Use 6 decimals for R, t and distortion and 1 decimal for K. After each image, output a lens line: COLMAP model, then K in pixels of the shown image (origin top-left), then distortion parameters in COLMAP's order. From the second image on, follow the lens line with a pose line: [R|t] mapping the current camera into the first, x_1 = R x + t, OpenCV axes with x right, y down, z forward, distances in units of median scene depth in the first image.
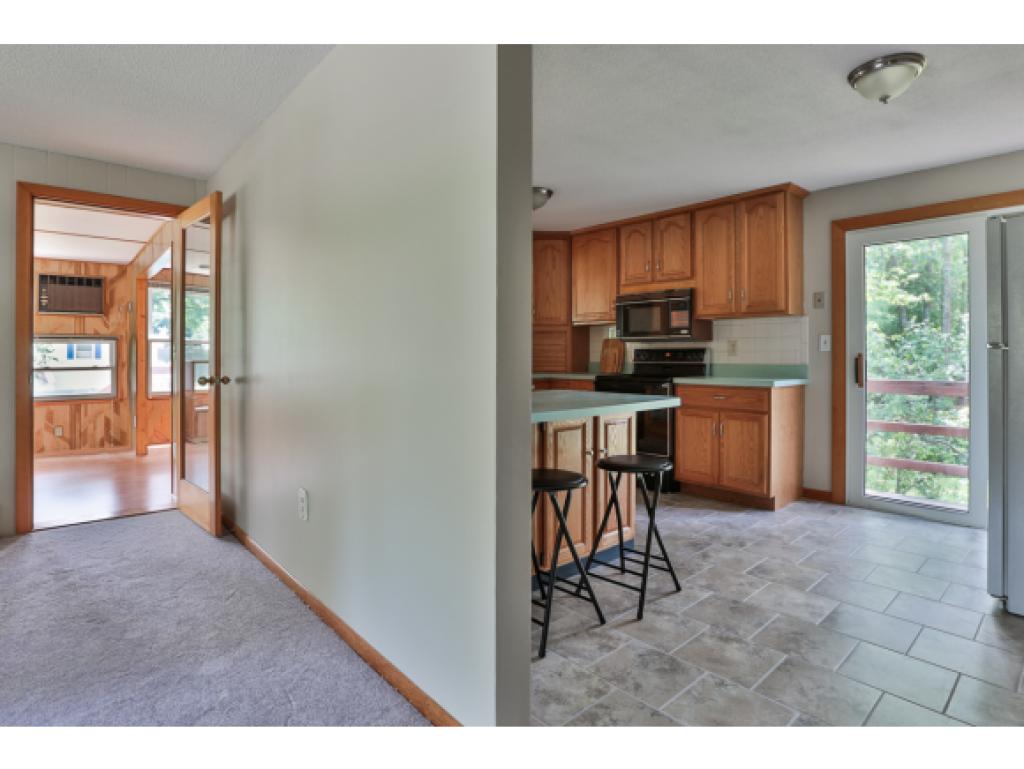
lens RADIAL K [[527.3, 0, 511.4], [0, 527.3, 381.5], [0, 0, 1]] dist [-0.029664, -0.000902]
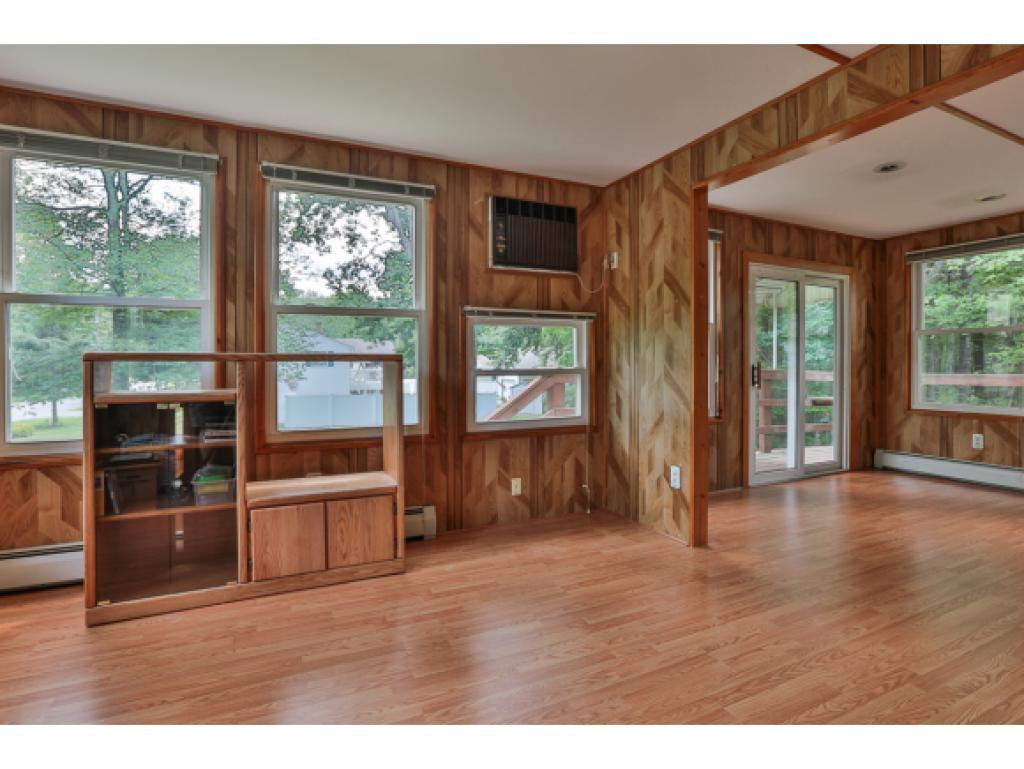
lens RADIAL K [[527.3, 0, 513.6], [0, 527.3, 378.1], [0, 0, 1]] dist [-0.029664, -0.000902]
pose [[0.962342, 0.002541, -0.271829, -0.681714], [-0.009567, 0.999653, -0.024527, -0.003032], [0.271672, 0.026204, 0.962033, 0.432390]]
